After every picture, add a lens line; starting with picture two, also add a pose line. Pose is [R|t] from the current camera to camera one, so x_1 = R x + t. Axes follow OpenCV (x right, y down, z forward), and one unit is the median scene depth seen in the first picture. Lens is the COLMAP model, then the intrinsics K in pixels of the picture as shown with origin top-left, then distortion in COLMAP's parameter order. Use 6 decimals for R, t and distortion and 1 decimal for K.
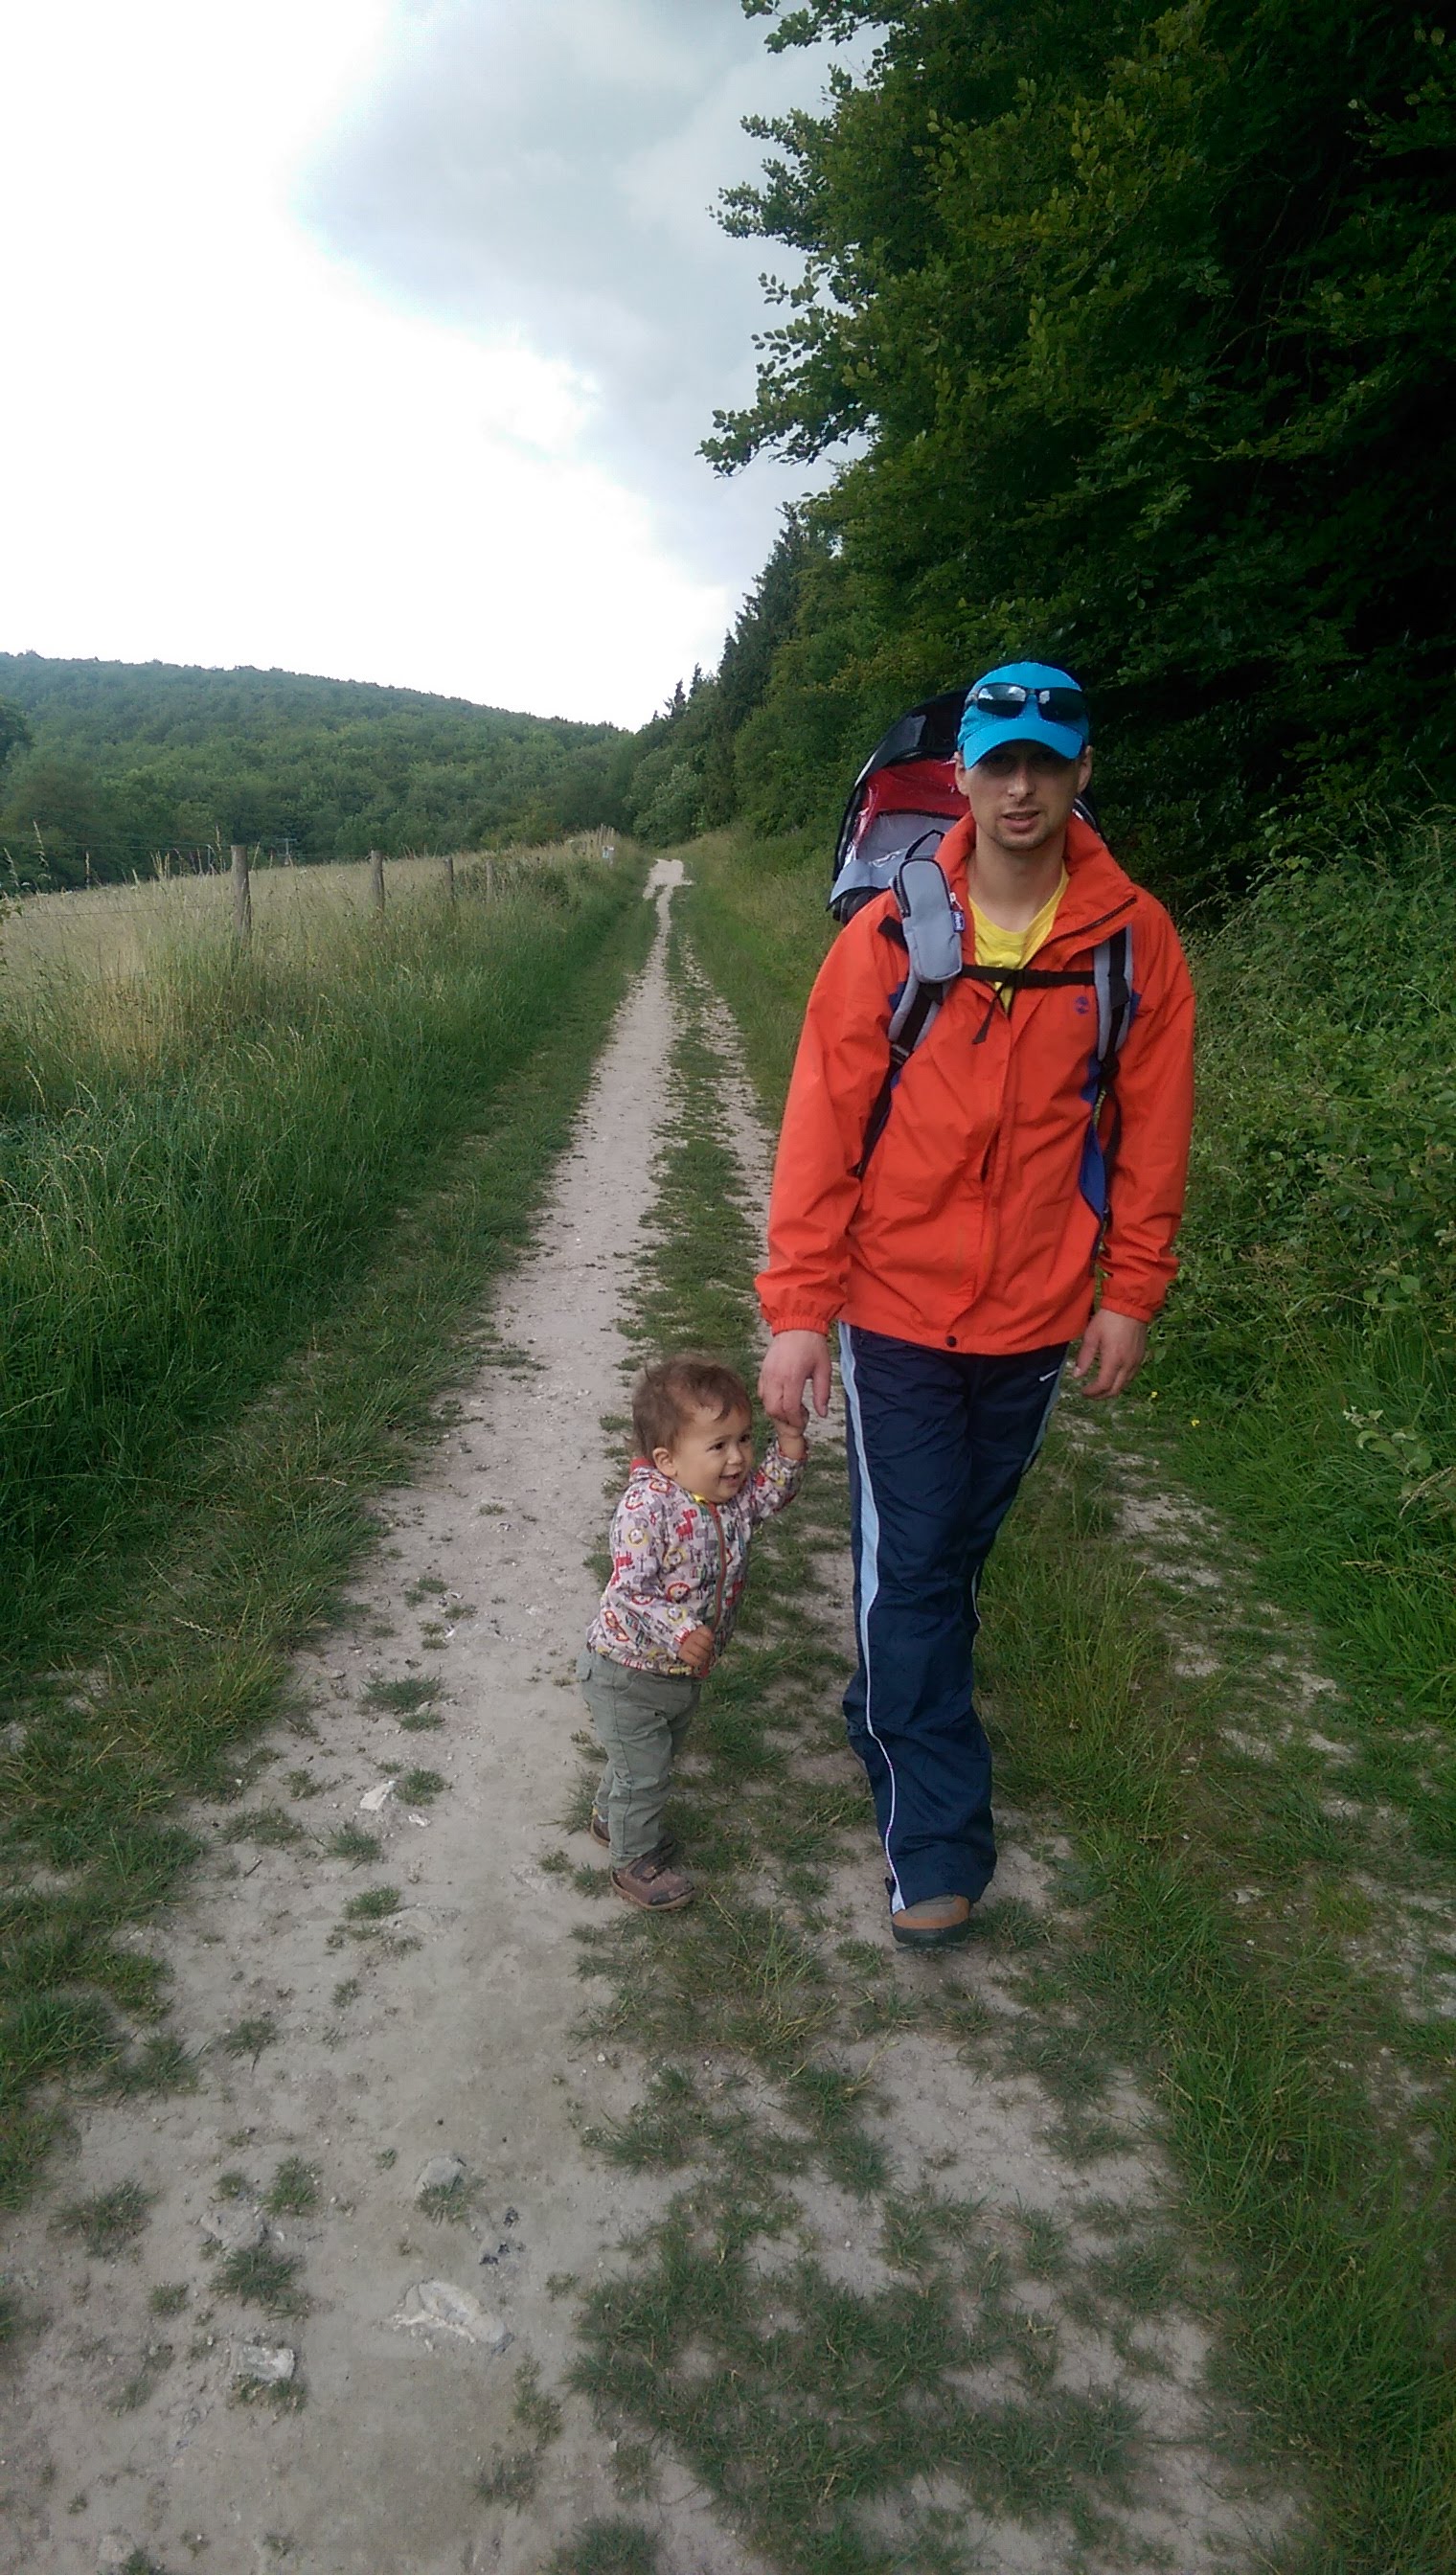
lens RADIAL K [[1843.5, 0, 738.5], [0, 1843.5, 1302.8], [0, 0, 1]] dist [0.068612, -0.094529]
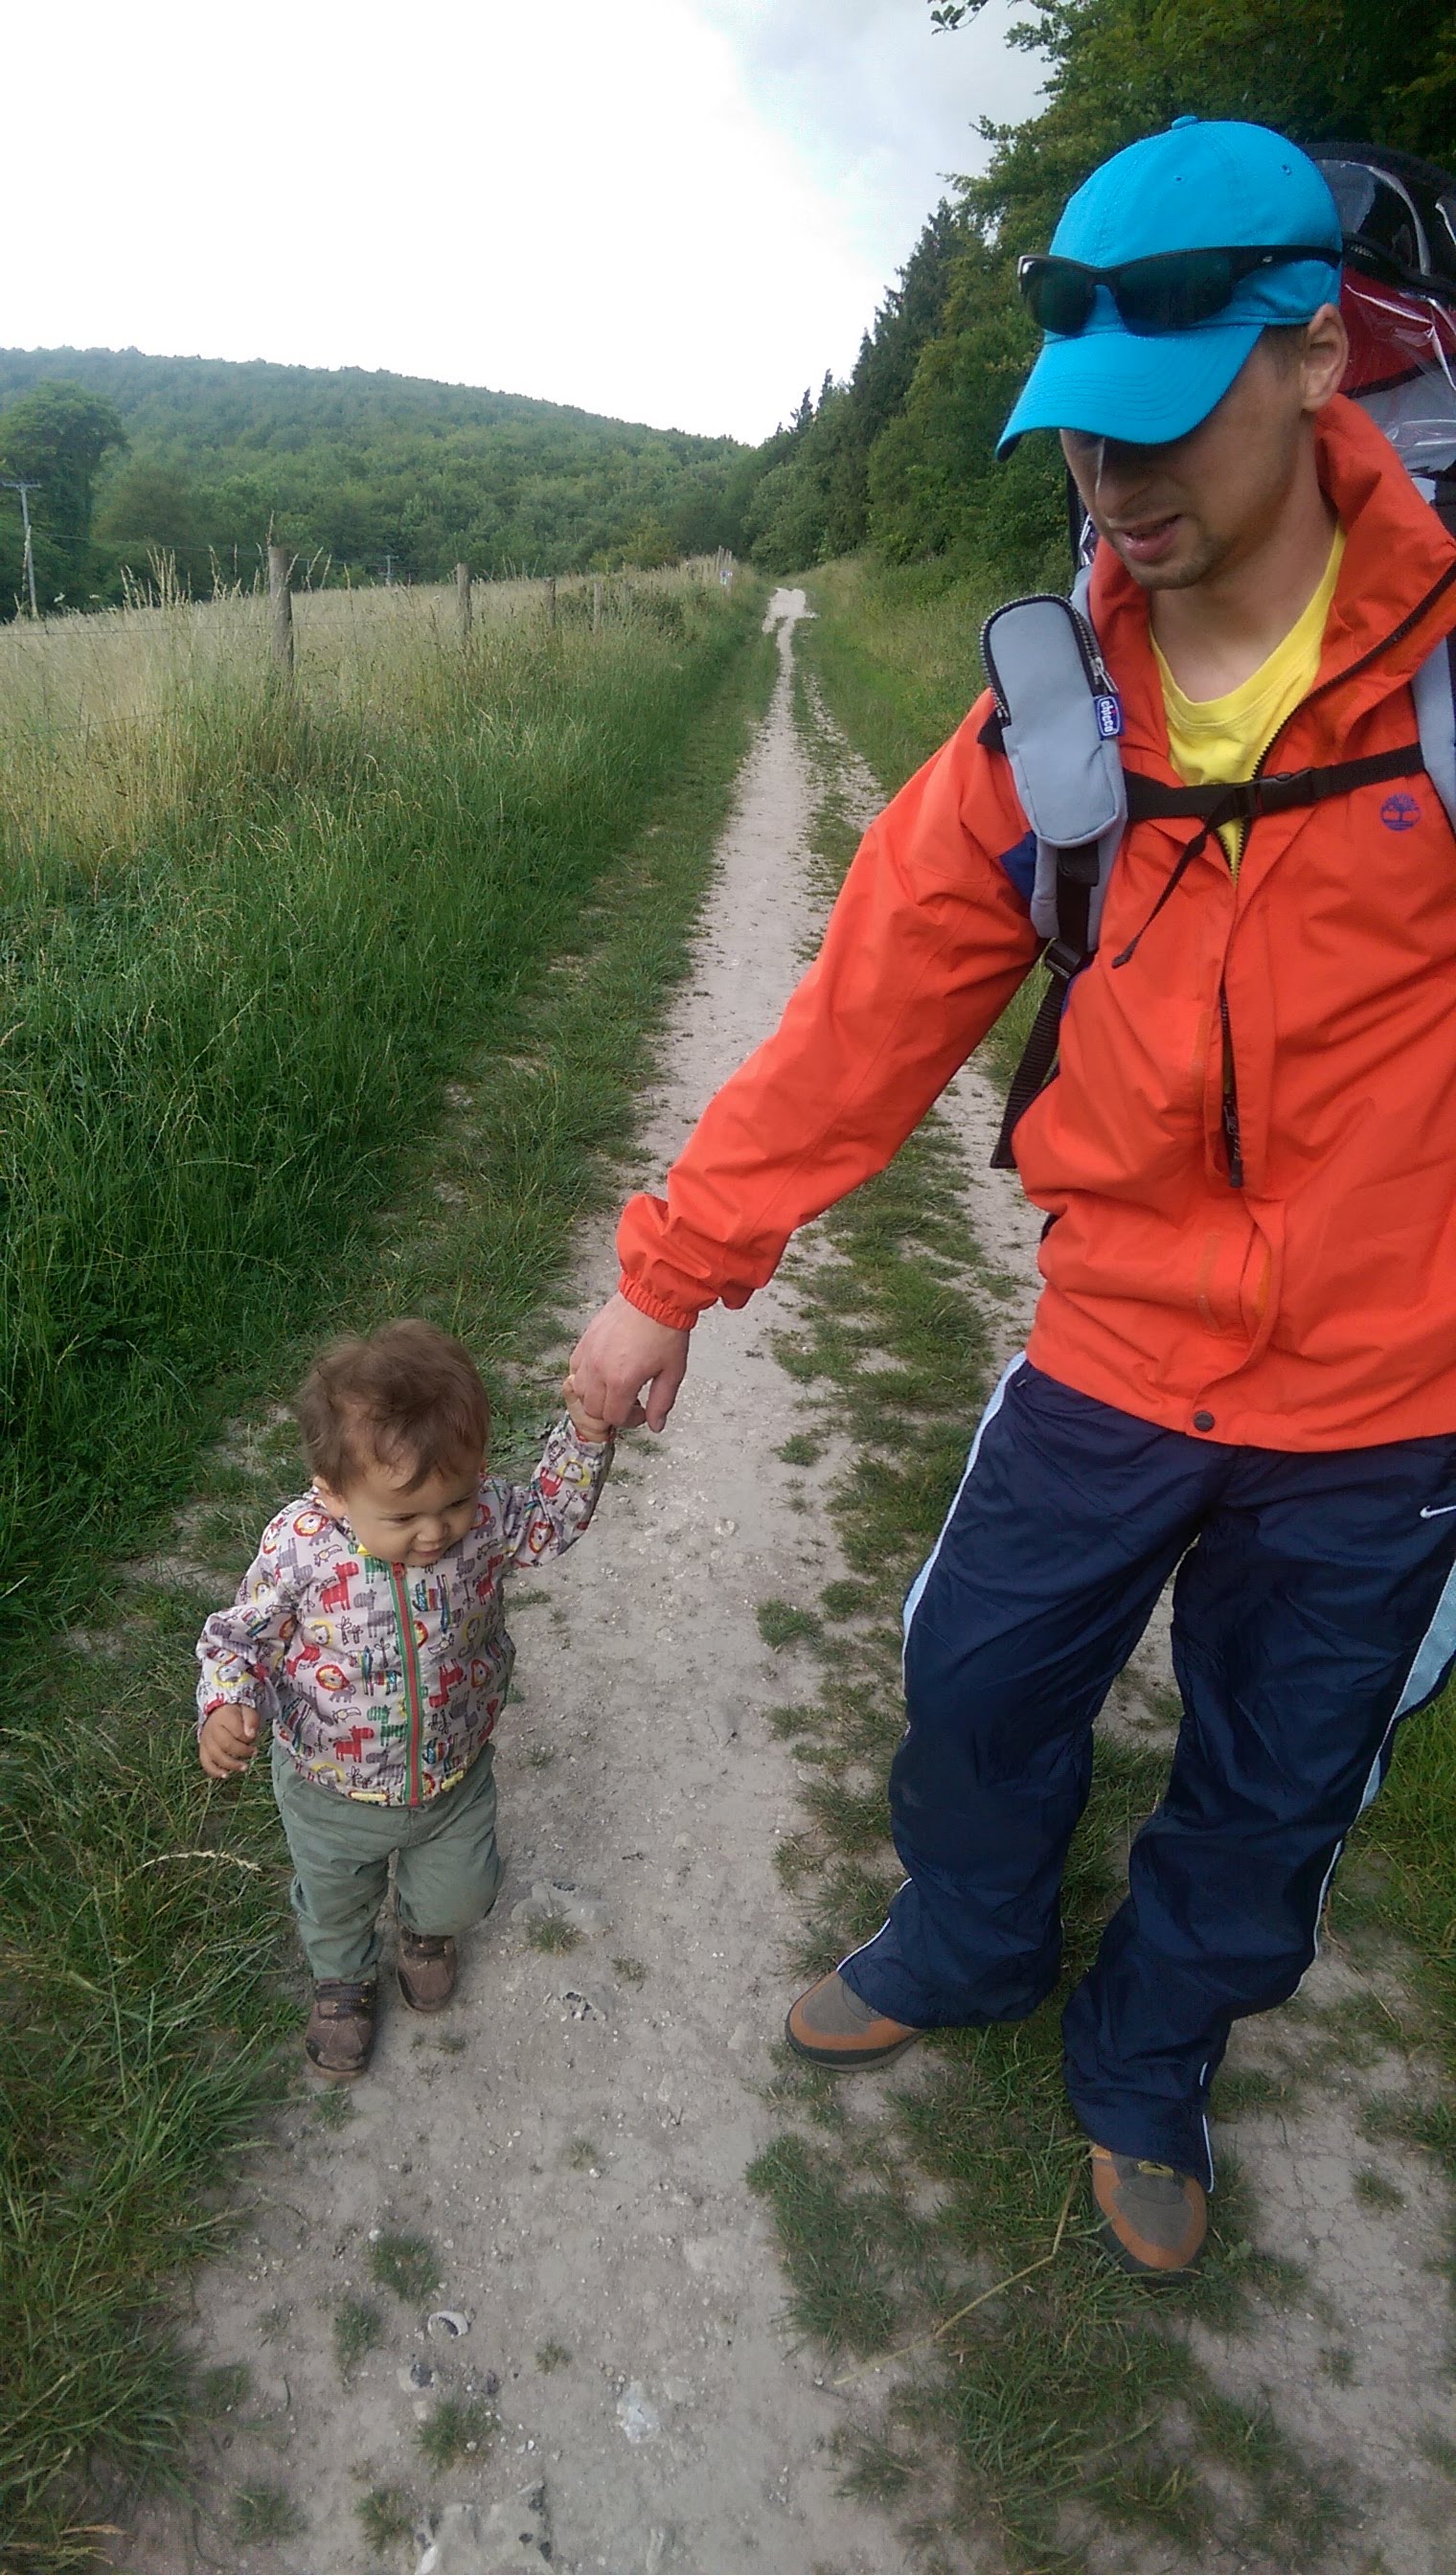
lens RADIAL K [[1843.5, 0, 718.7], [0, 1843.5, 1309.9], [0, 0, 1]] dist [0.068612, -0.094529]
pose [[0.997256, 0.048580, -0.055852, -0.004408], [-0.040647, 0.989968, 0.135317, -0.007447], [0.061866, -0.132676, 0.989227, 0.033763]]
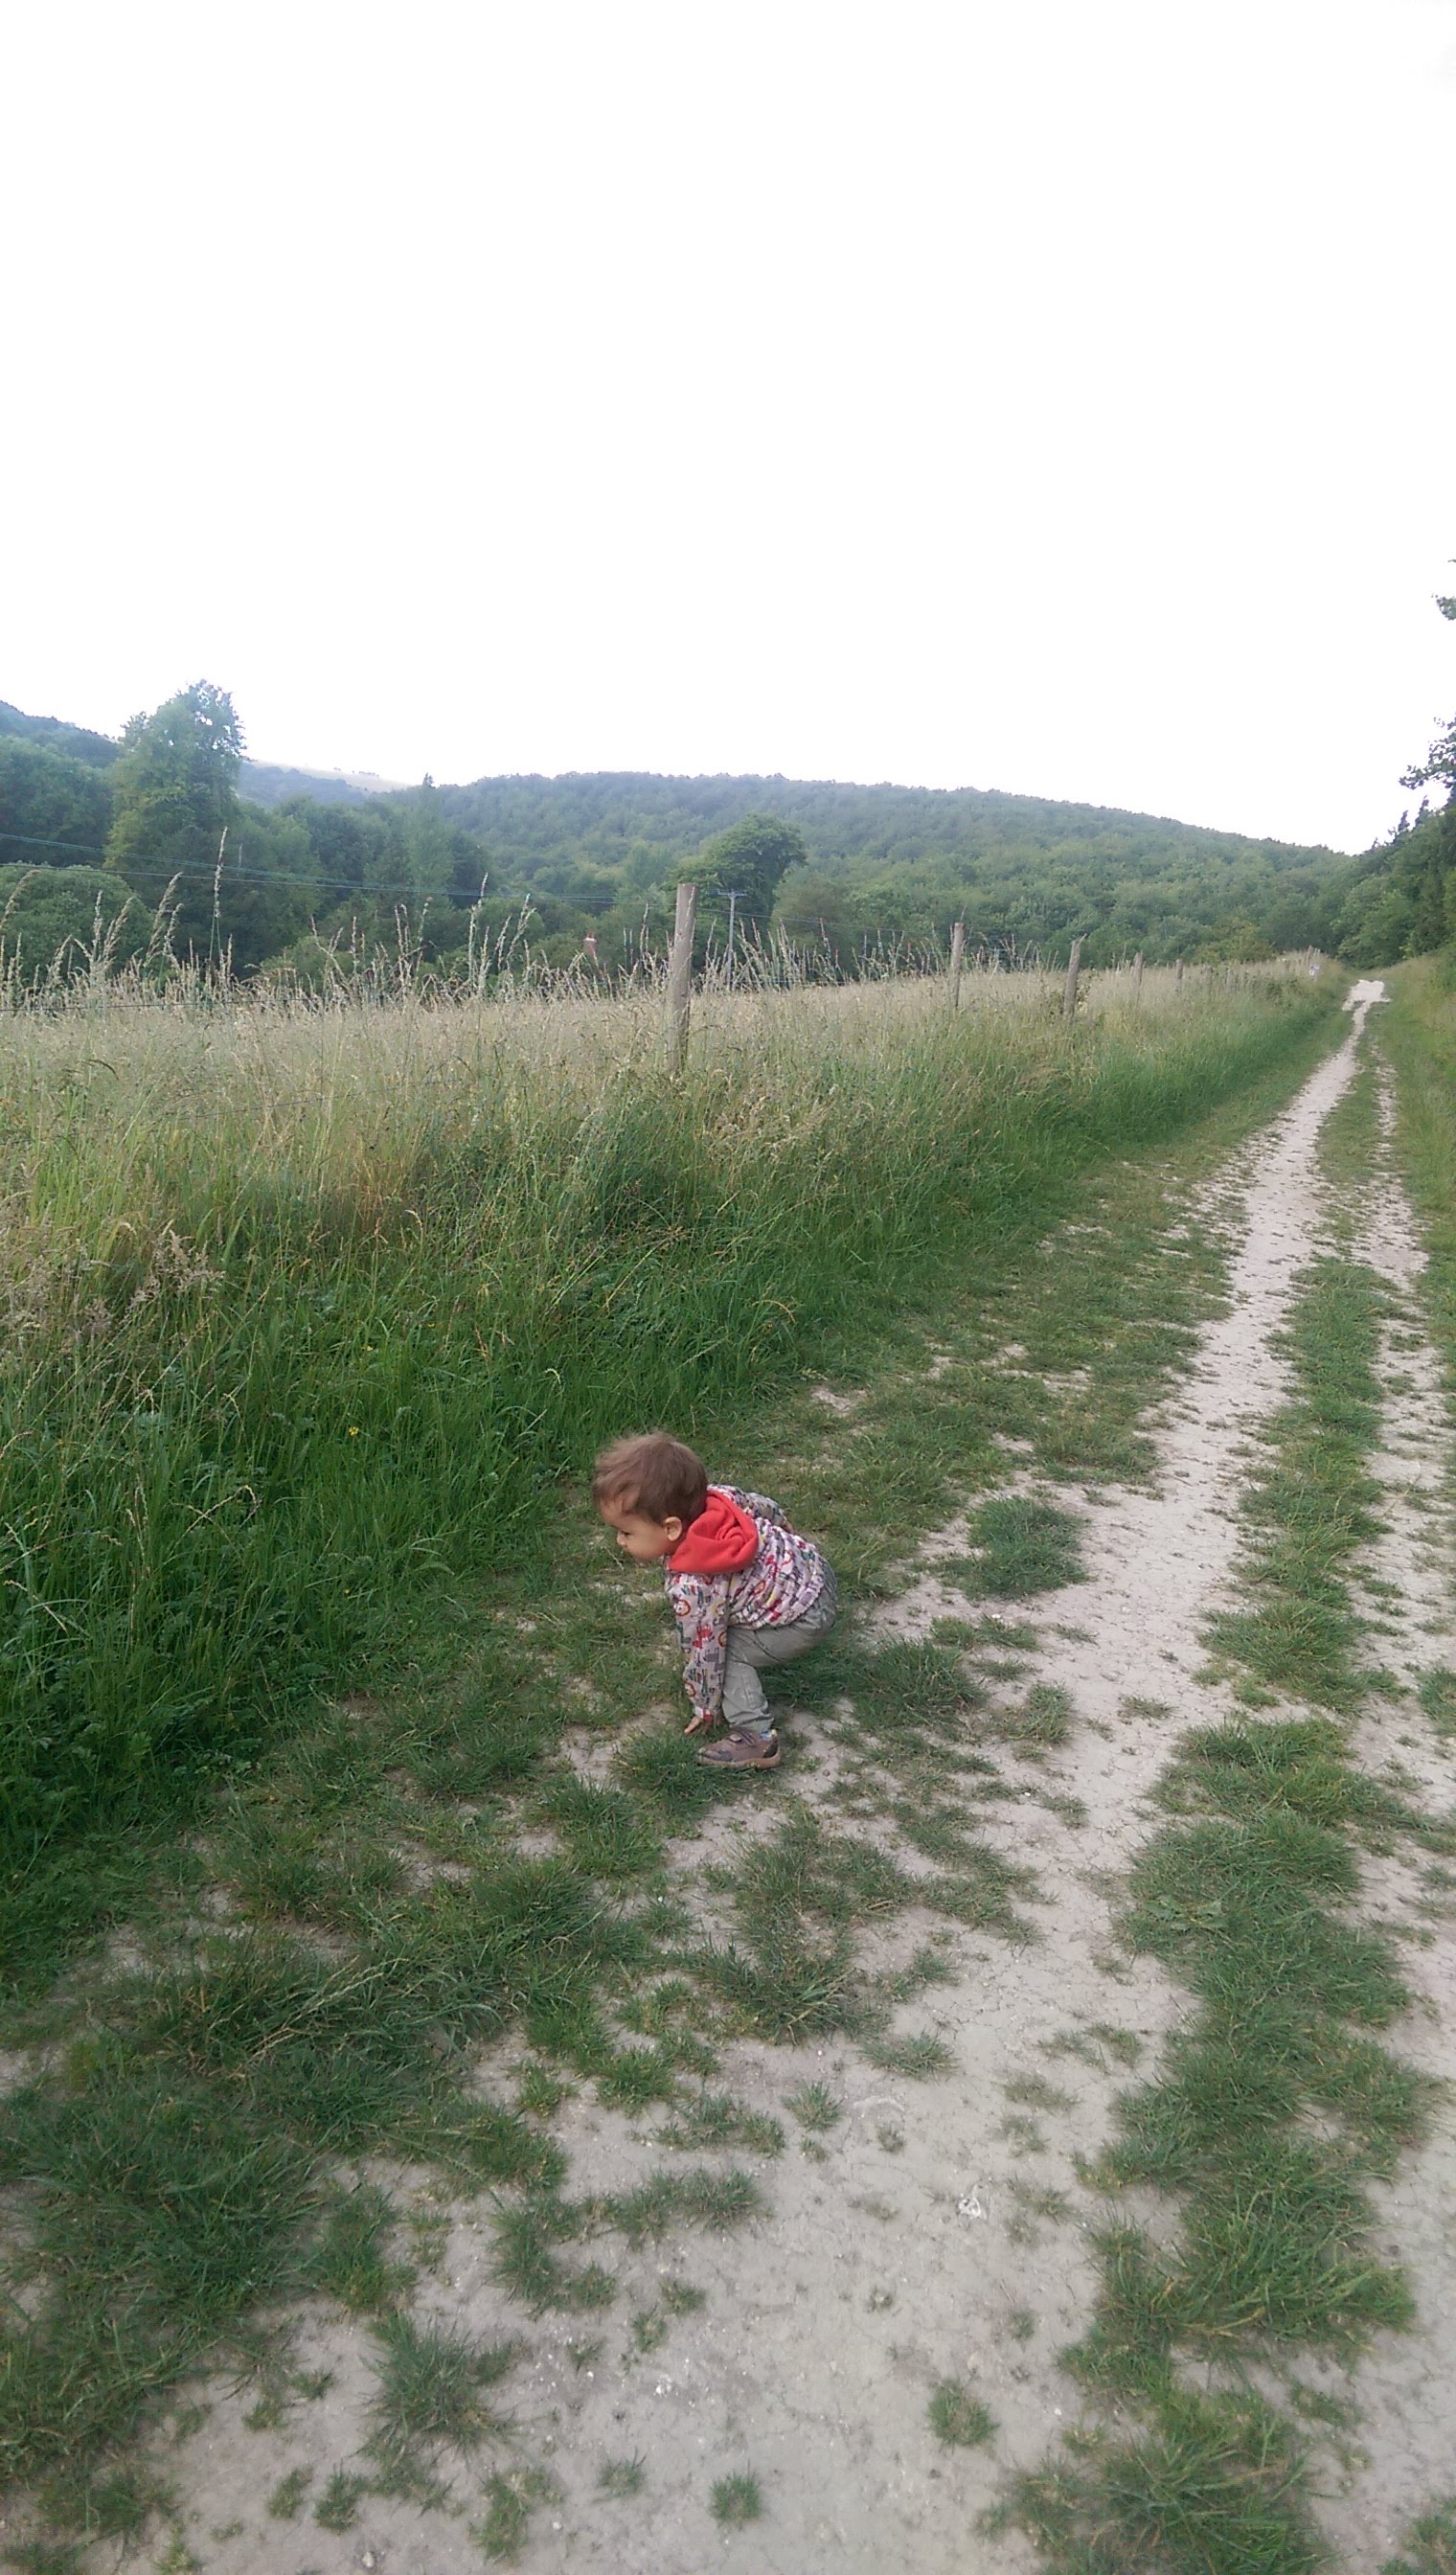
lens RADIAL K [[1843.5, 0, 698.8], [0, 1843.5, 1267.1], [0, 0, 1]] dist [0.068612, -0.094529]
pose [[0.927204, 0.104116, -0.359794, 0.008915], [-0.131289, 0.989987, -0.051858, 0.046514], [0.350792, 0.095320, 0.931590, -0.181135]]
